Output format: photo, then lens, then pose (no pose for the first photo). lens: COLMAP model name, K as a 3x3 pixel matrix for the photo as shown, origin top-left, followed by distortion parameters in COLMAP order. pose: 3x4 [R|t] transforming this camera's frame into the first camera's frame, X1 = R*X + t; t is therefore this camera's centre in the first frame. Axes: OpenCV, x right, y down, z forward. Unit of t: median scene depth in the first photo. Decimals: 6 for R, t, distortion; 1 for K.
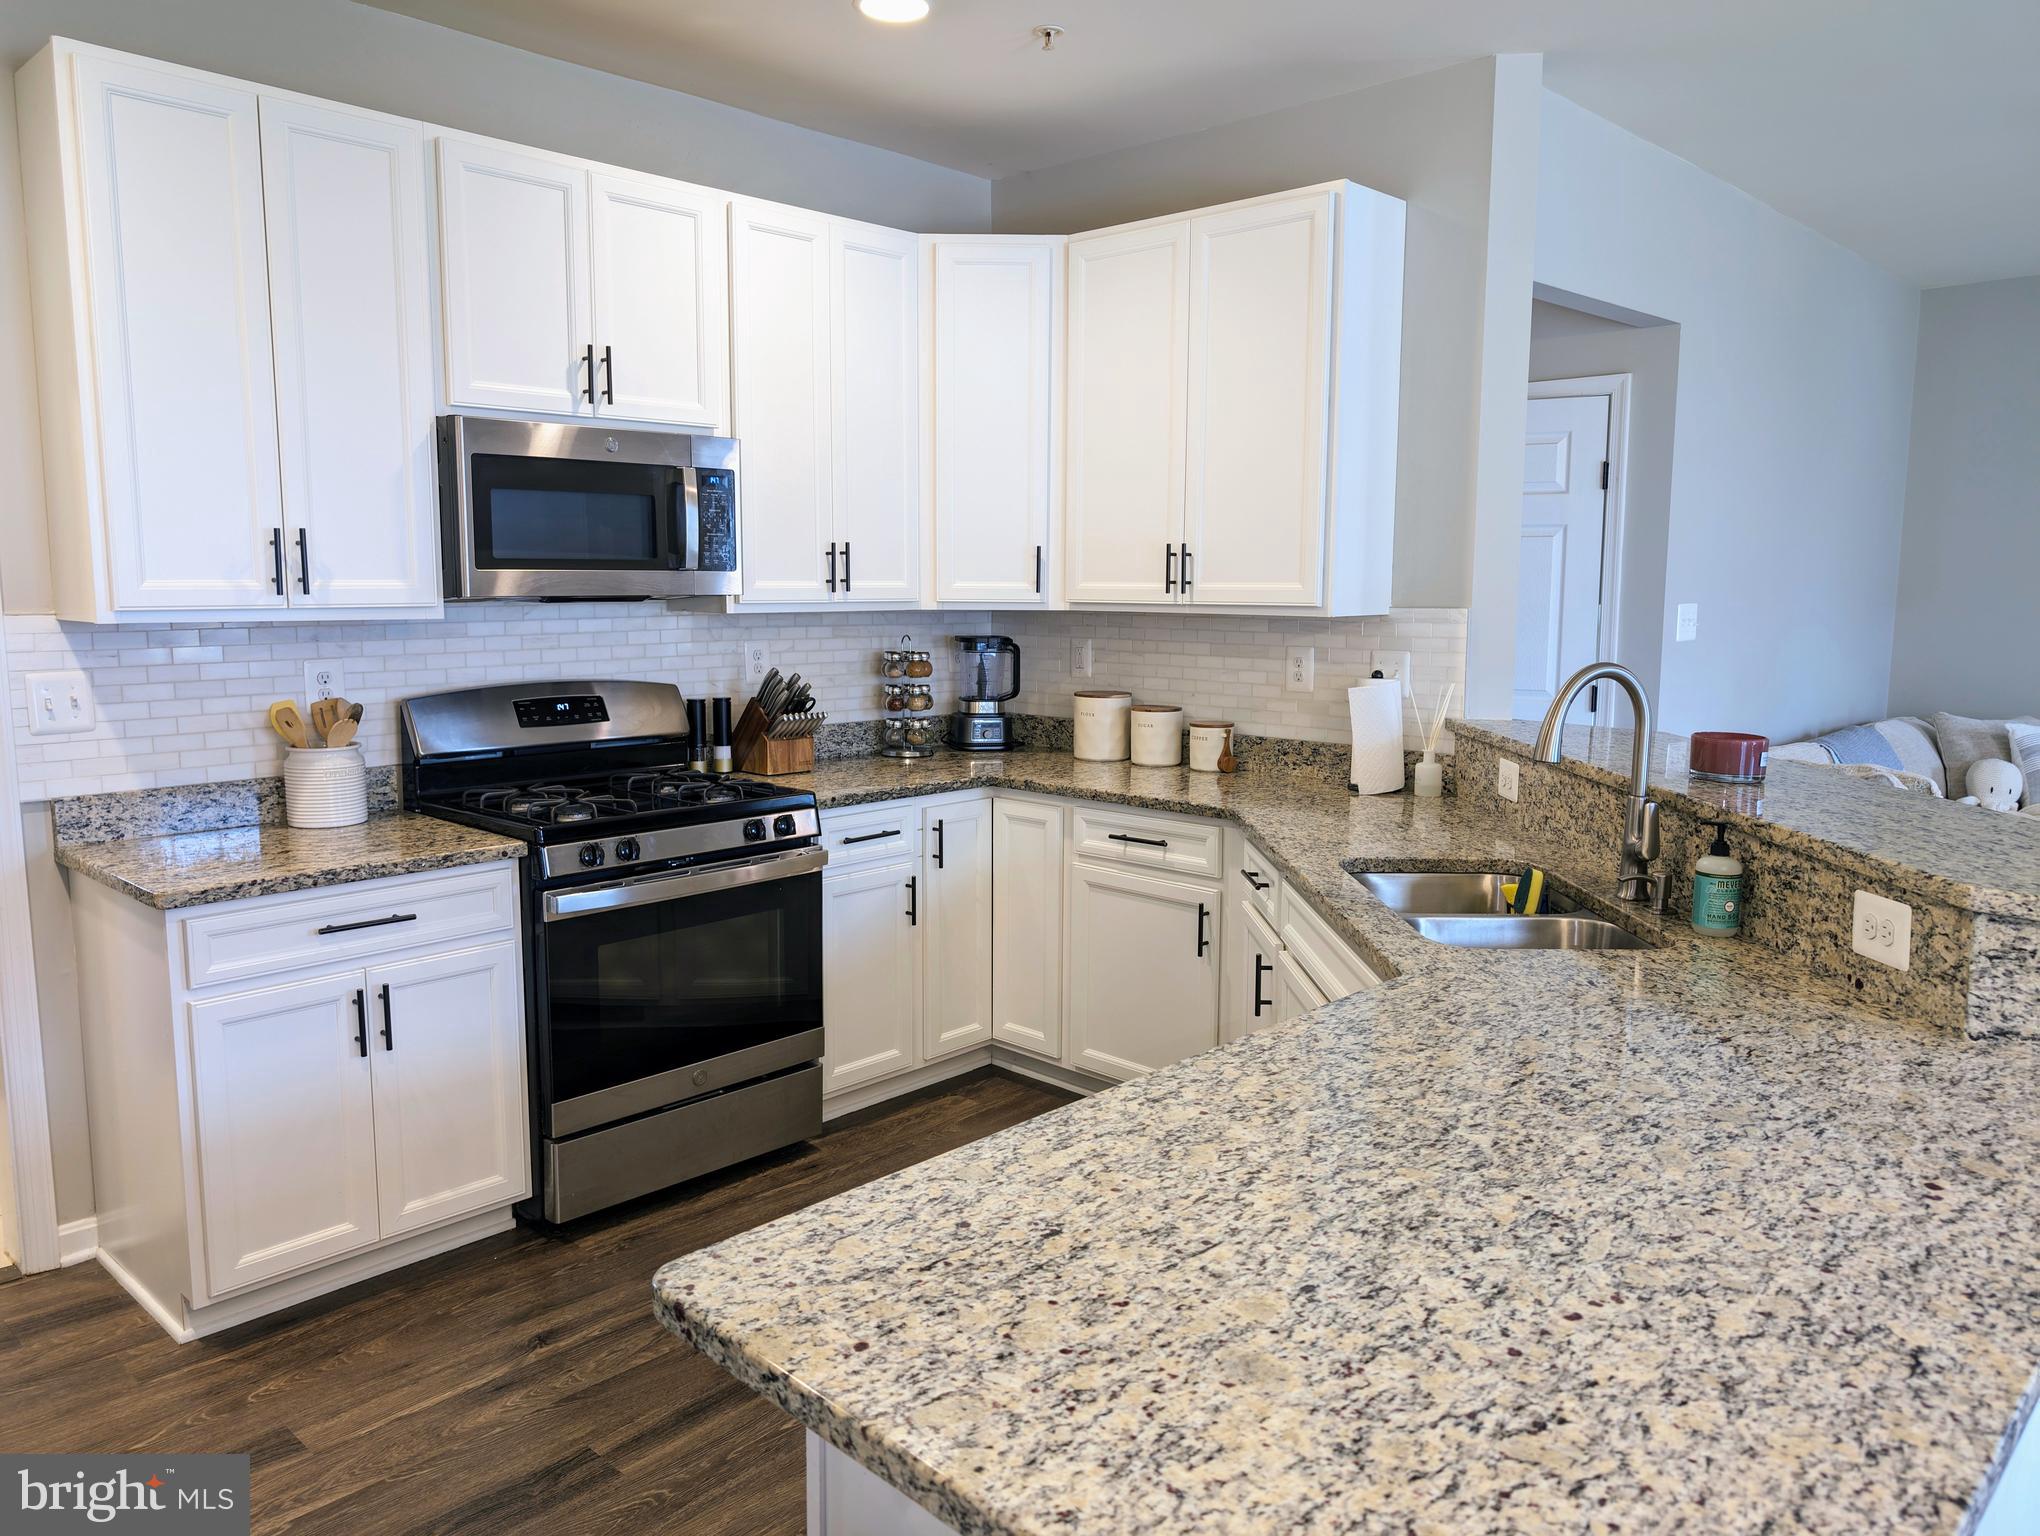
lens RADIAL K [[1437.0, 0, 1019.4], [0, 1437.0, 753.4], [0, 0, 1]] dist [0.000020, -0.000434]
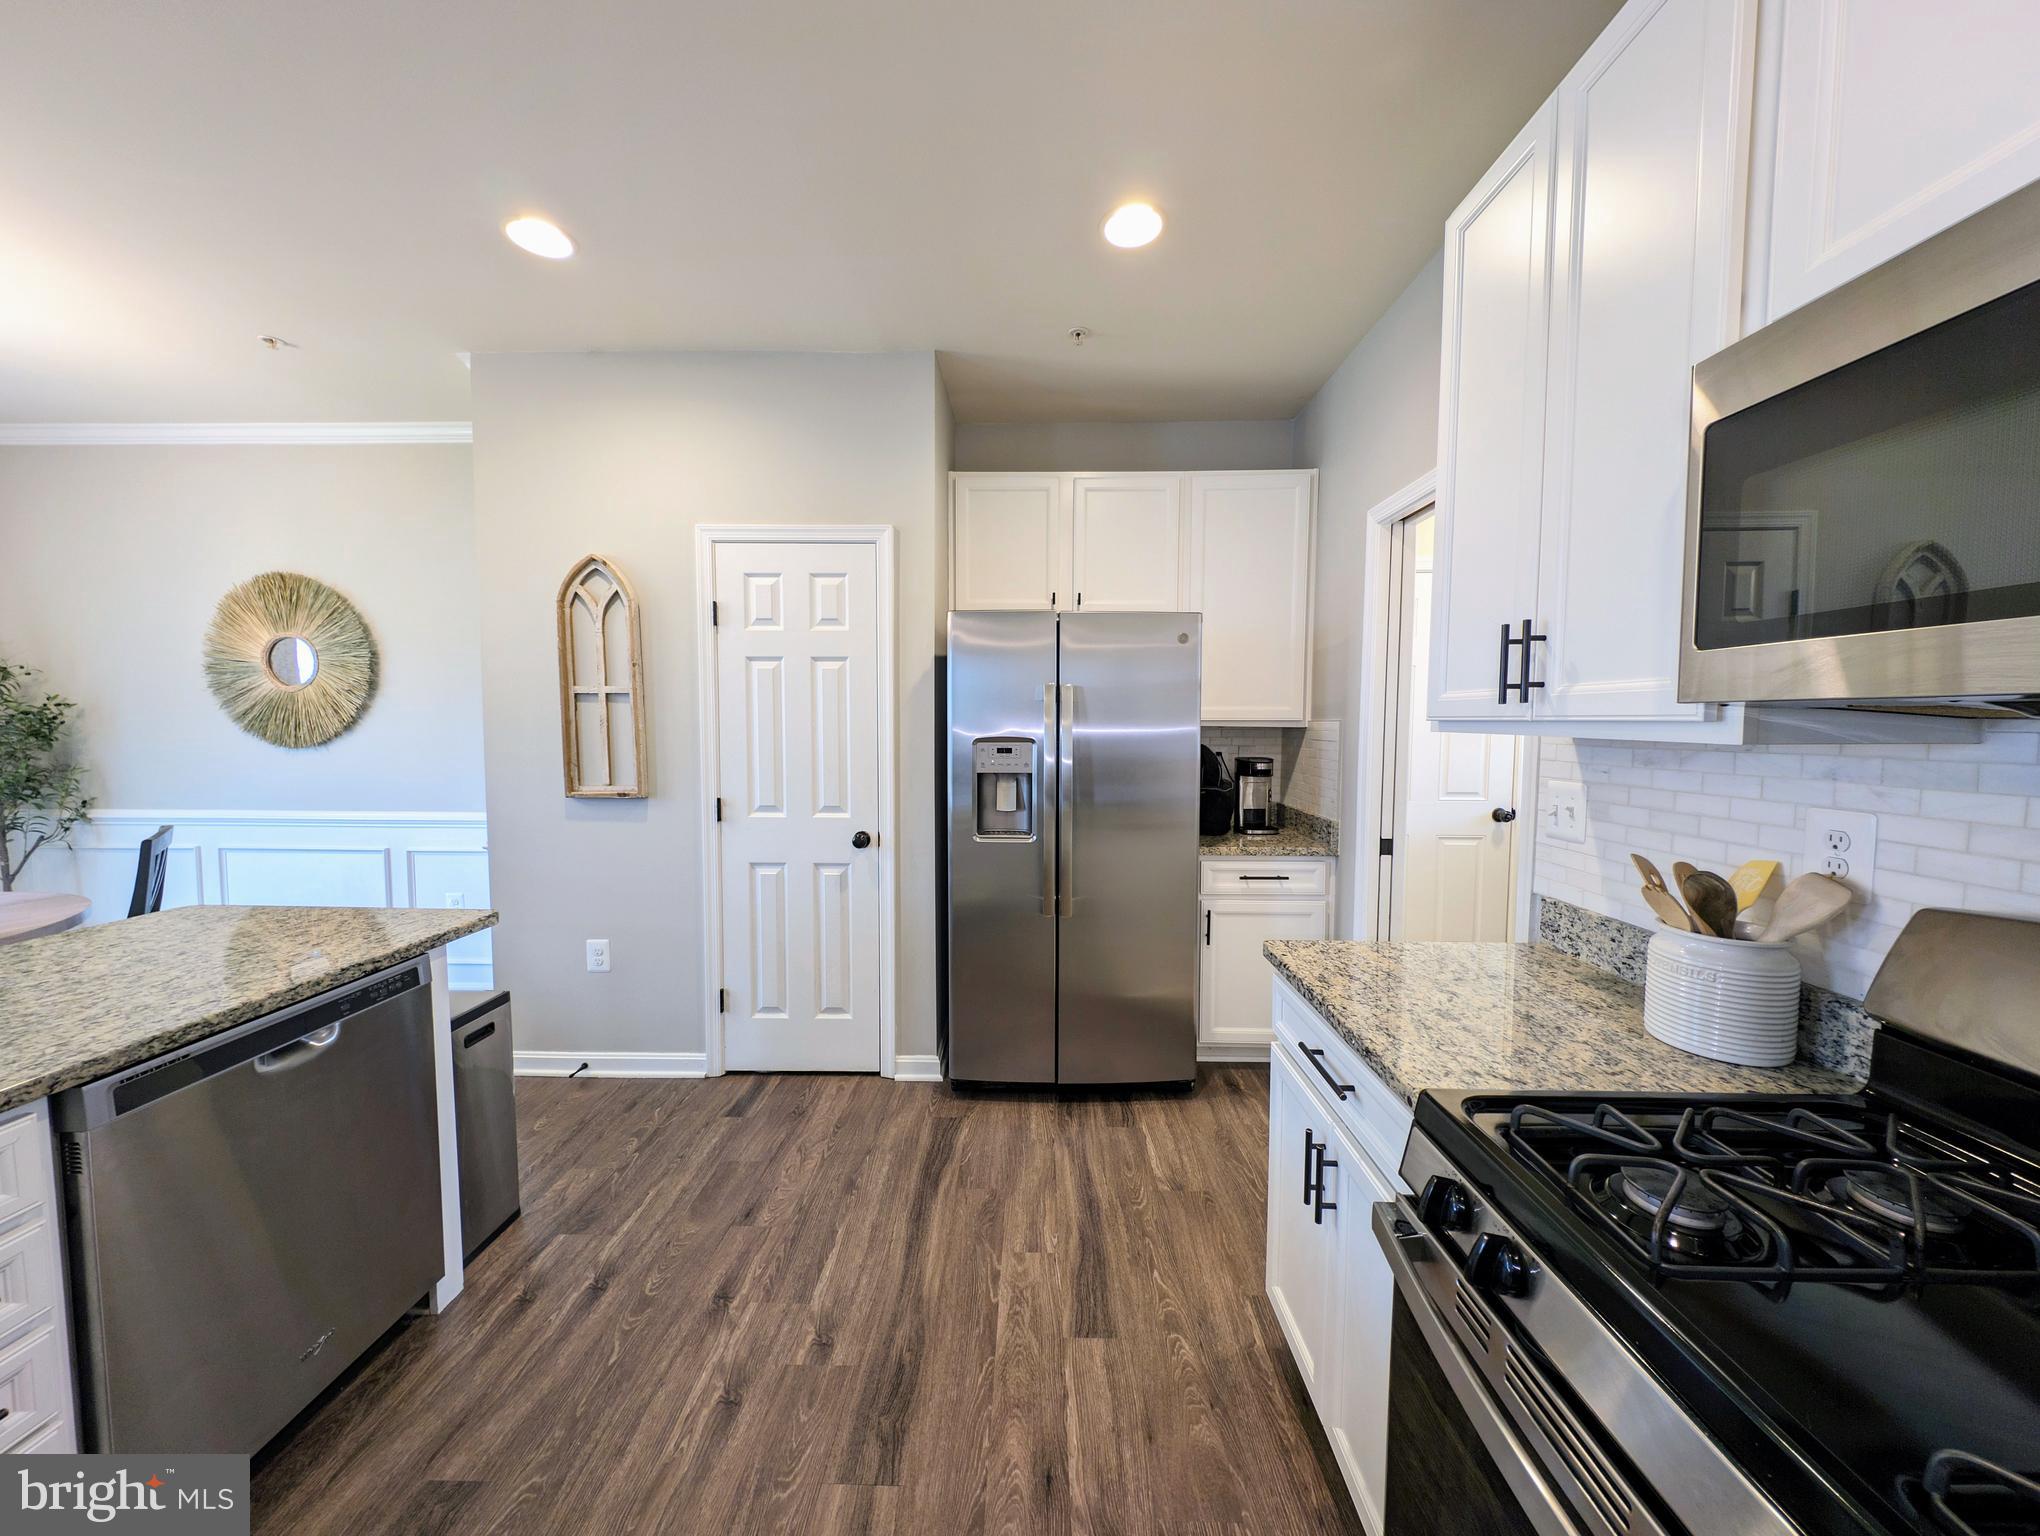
lens RADIAL K [[717.0, 0, 1016.1], [0, 717.0, 762.3], [0, 0, 1]] dist [-0.001475, -0.000082]
pose [[-0.738897, 0.033743, -0.672973, -0.017808], [-0.090104, 0.984828, 0.148310, -0.099751], [0.667767, 0.170223, -0.724646, 0.986159]]
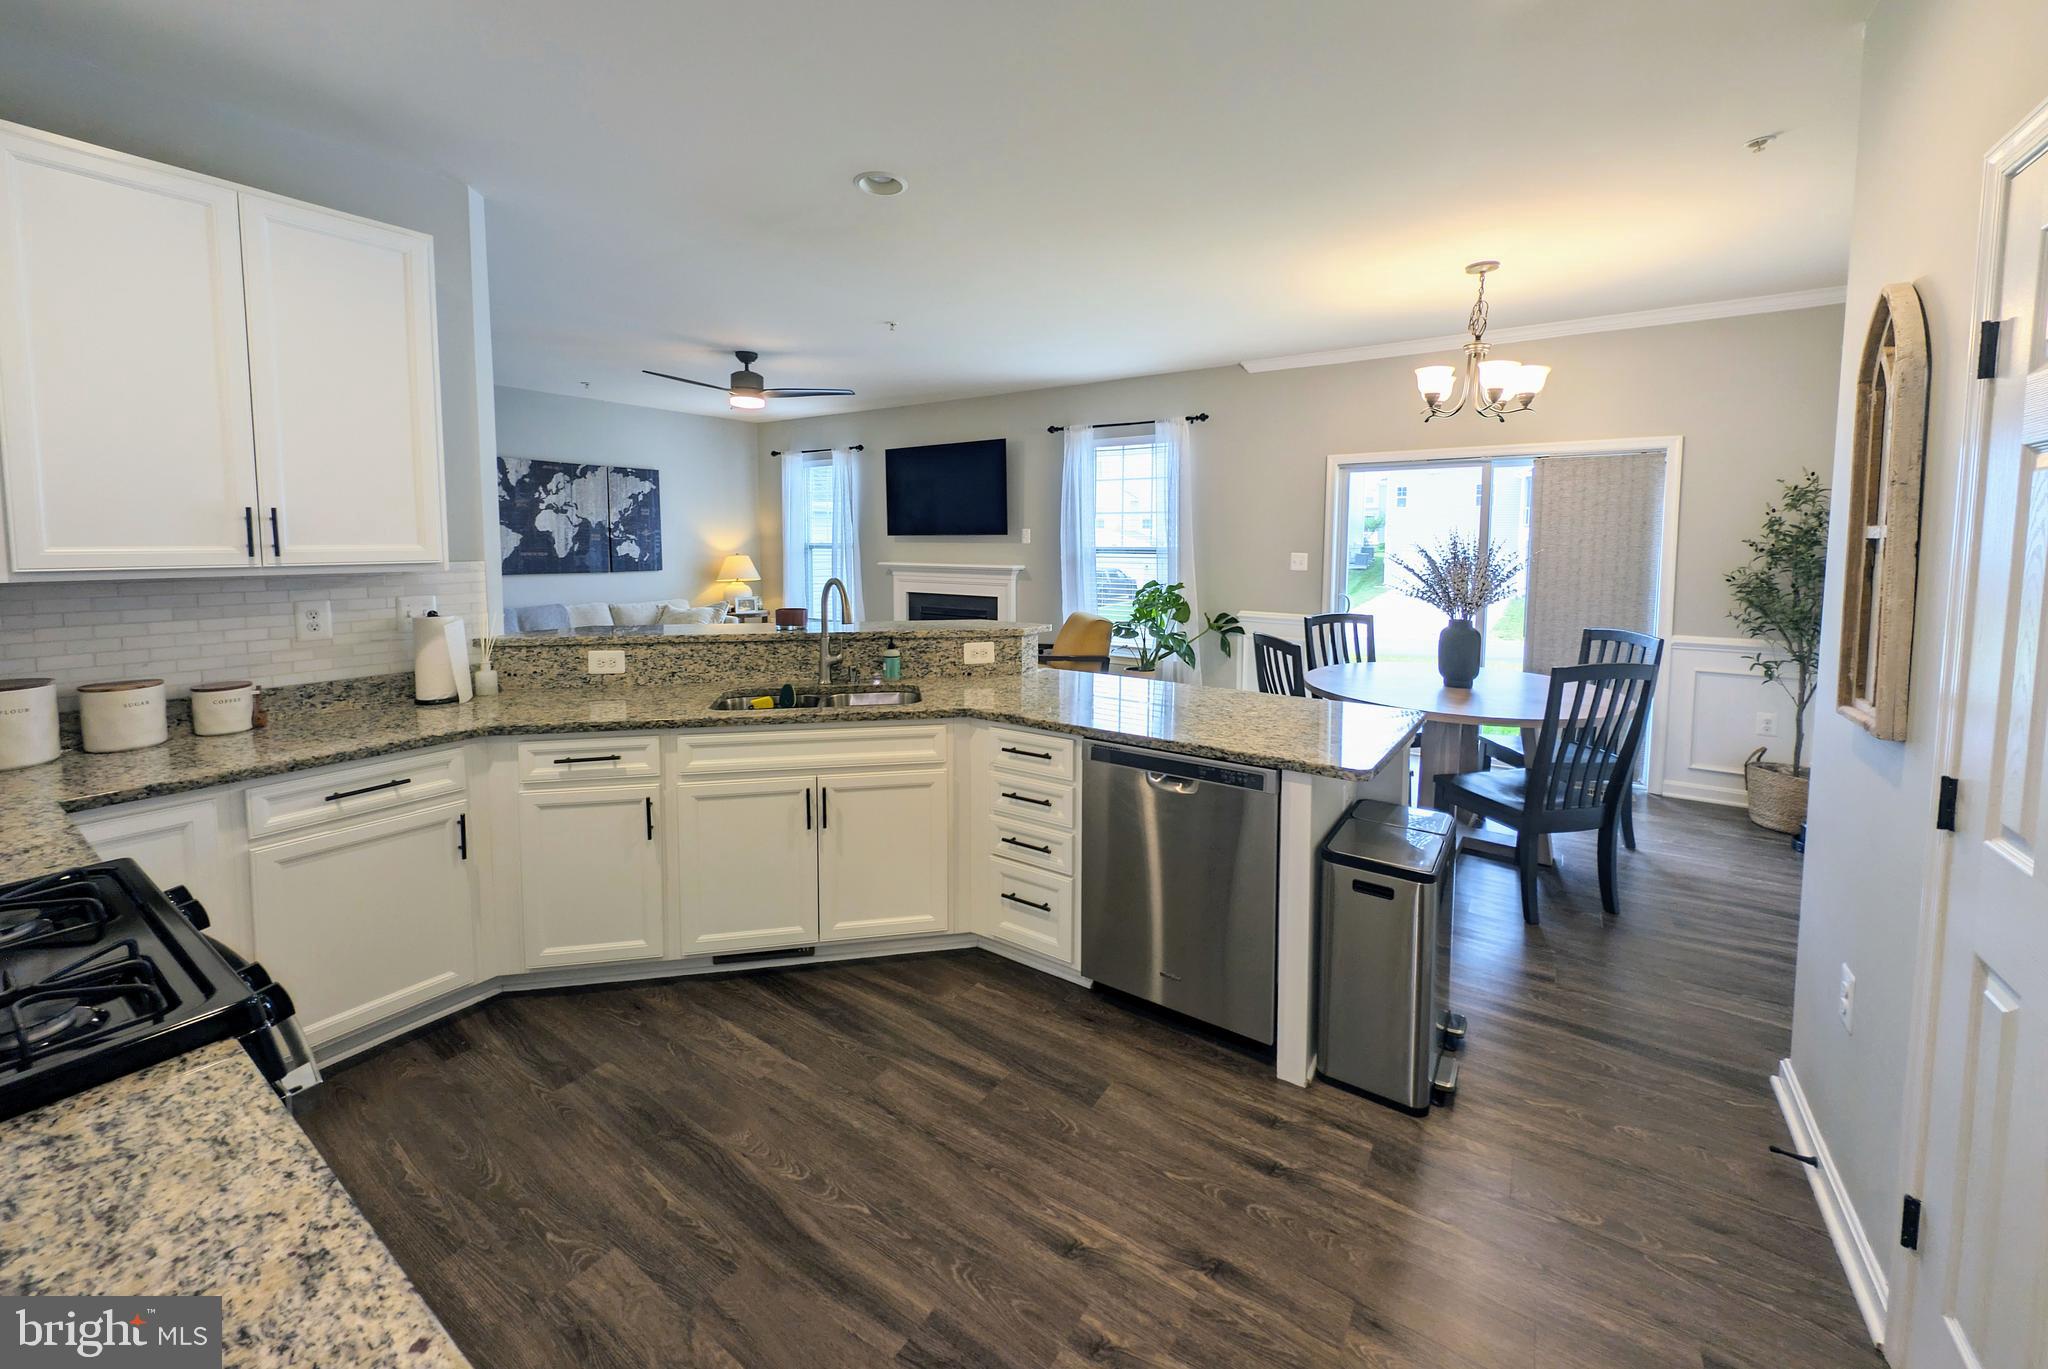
lens RADIAL K [[788.5, 0, 1020.3], [0, 788.5, 594.6], [0, 0, 1]] dist [-0.007484, -0.000435]
pose [[-0.168739, -0.072743, 0.982973, -0.614490], [0.118443, 0.988550, 0.093488, -0.086037], [-0.978518, 0.132201, -0.158191, 0.673377]]
